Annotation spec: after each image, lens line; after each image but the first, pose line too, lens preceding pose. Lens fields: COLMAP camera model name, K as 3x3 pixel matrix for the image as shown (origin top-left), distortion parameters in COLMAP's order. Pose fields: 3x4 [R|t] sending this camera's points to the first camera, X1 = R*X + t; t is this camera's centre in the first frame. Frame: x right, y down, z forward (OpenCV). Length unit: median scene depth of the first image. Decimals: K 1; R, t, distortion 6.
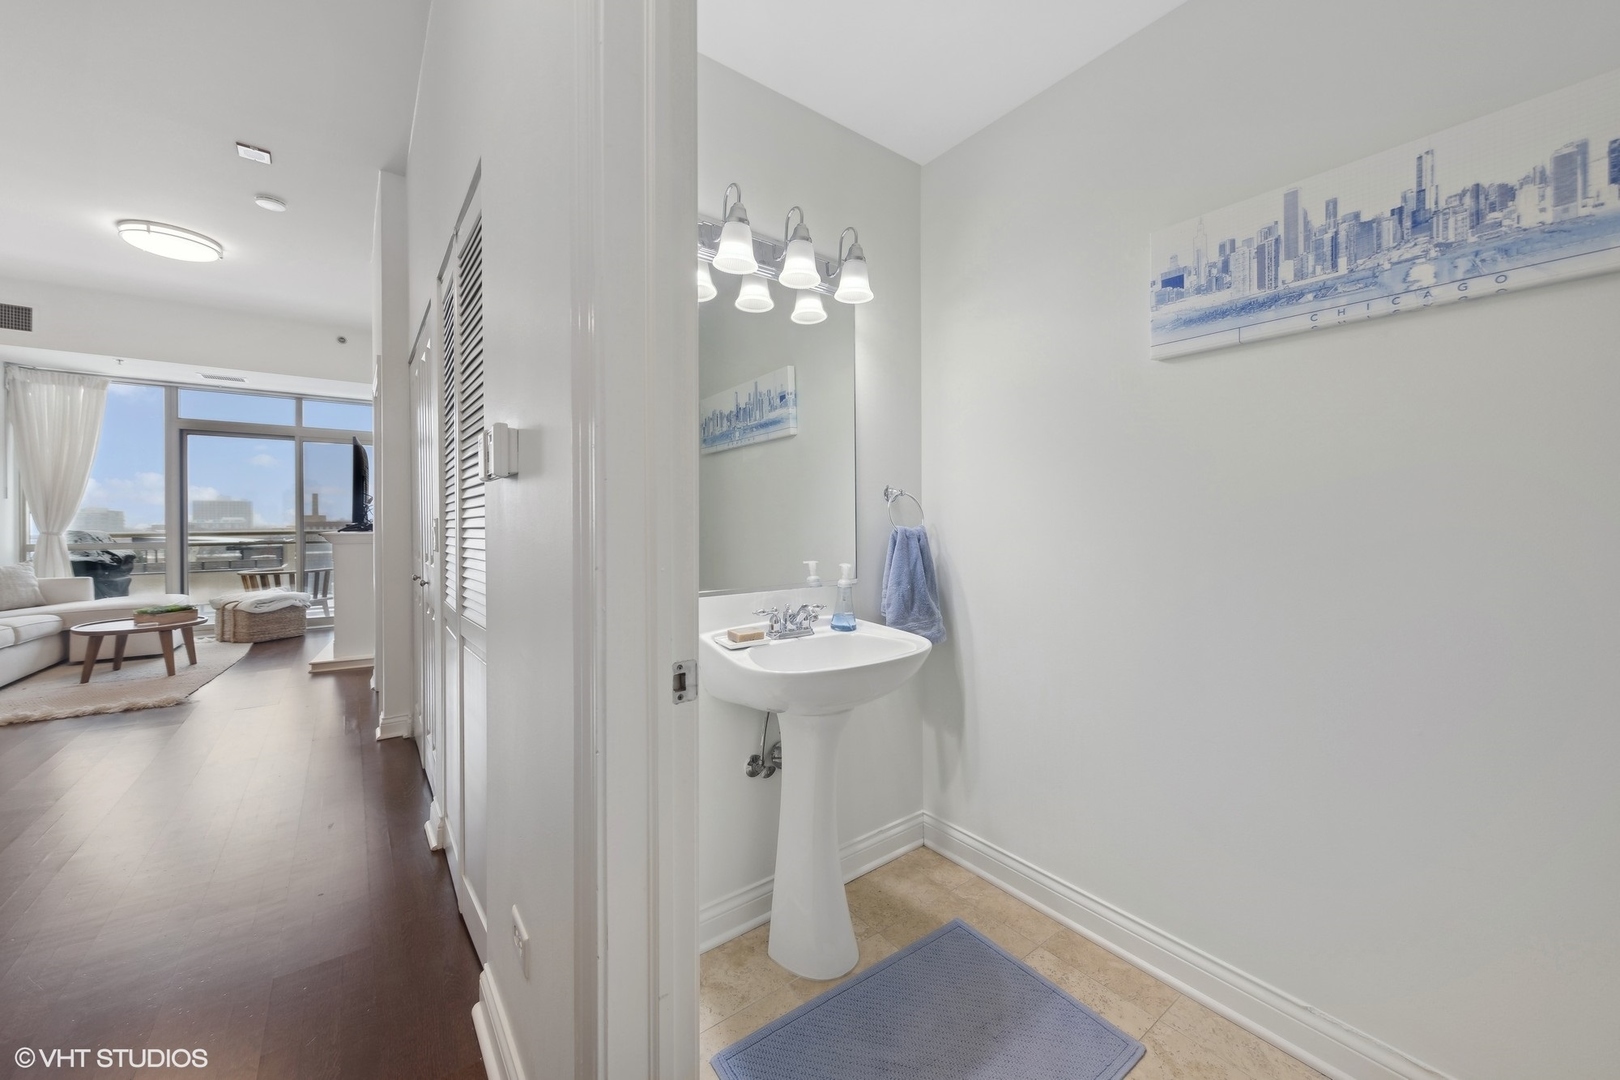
lens RADIAL K [[606.5, 0, 815.4], [0, 606.5, 518.6], [0, 0, 1]] dist [0.000246, -0.000197]
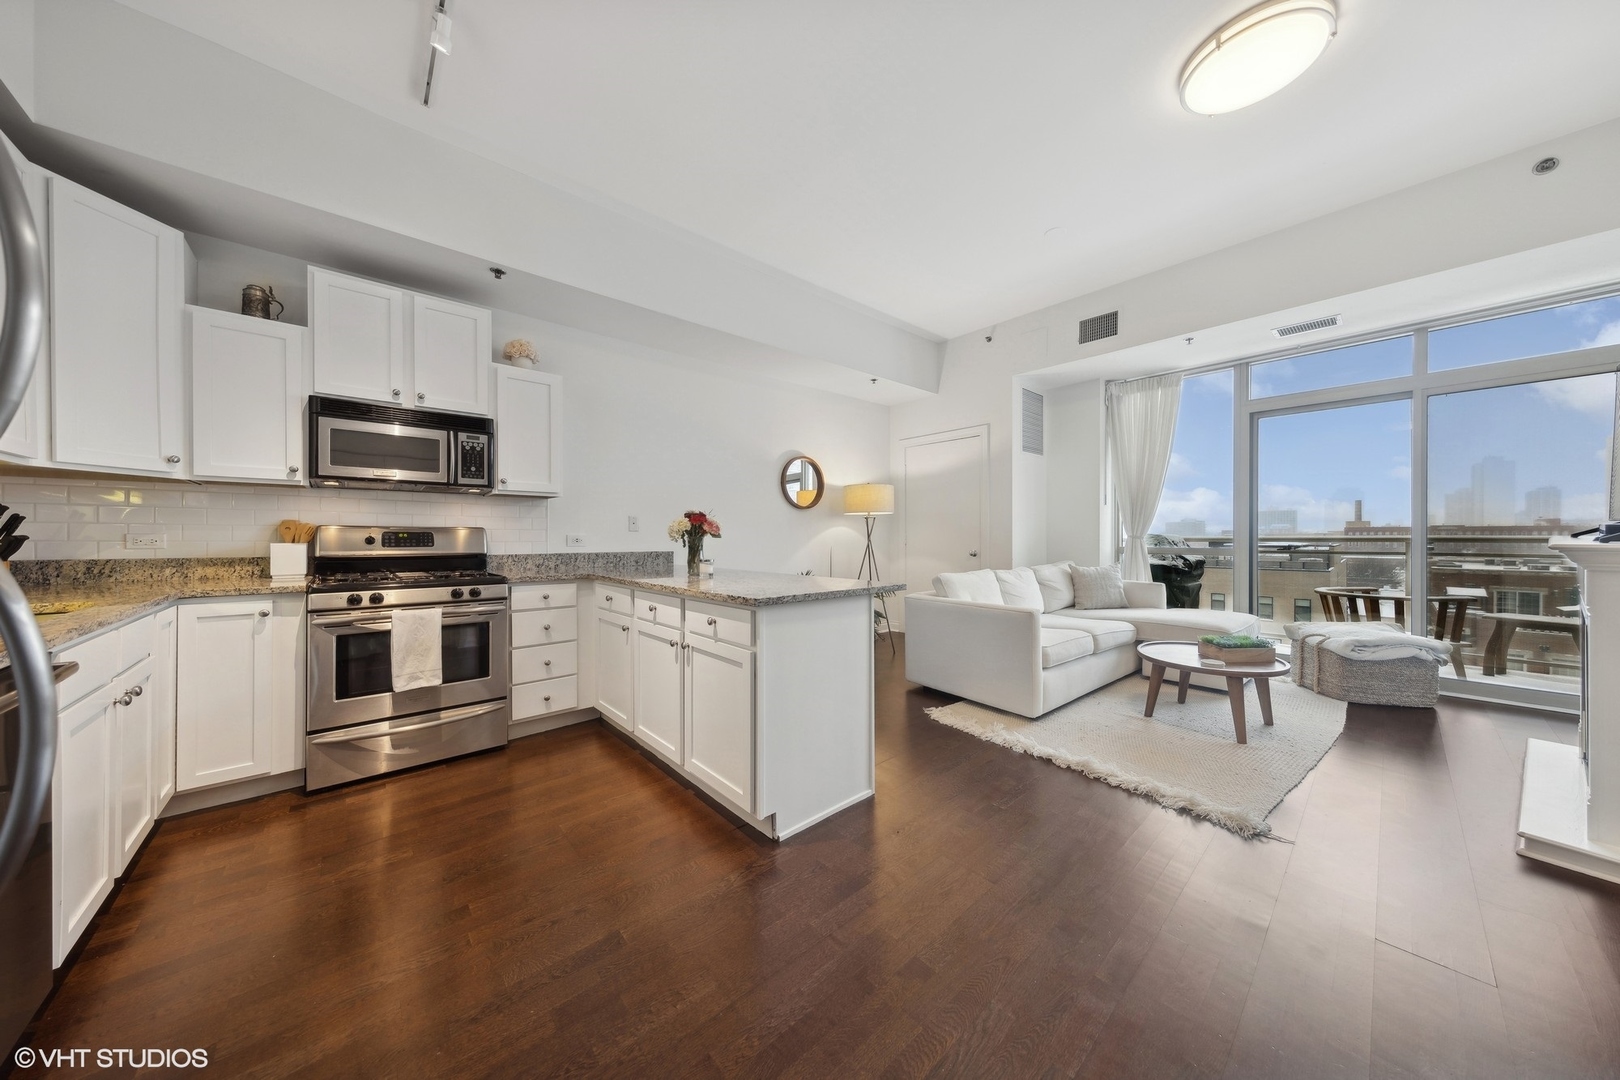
lens RADIAL K [[525.4, 0, 810.0], [0, 525.4, 540.0], [0, 0, 1]] dist [0.011530, -0.000115]
pose [[0.077616, 0.018720, -0.996808, -0.383041], [0.009456, 0.999765, 0.019512, 0.006420], [0.996938, -0.010940, 0.077421, 0.354753]]
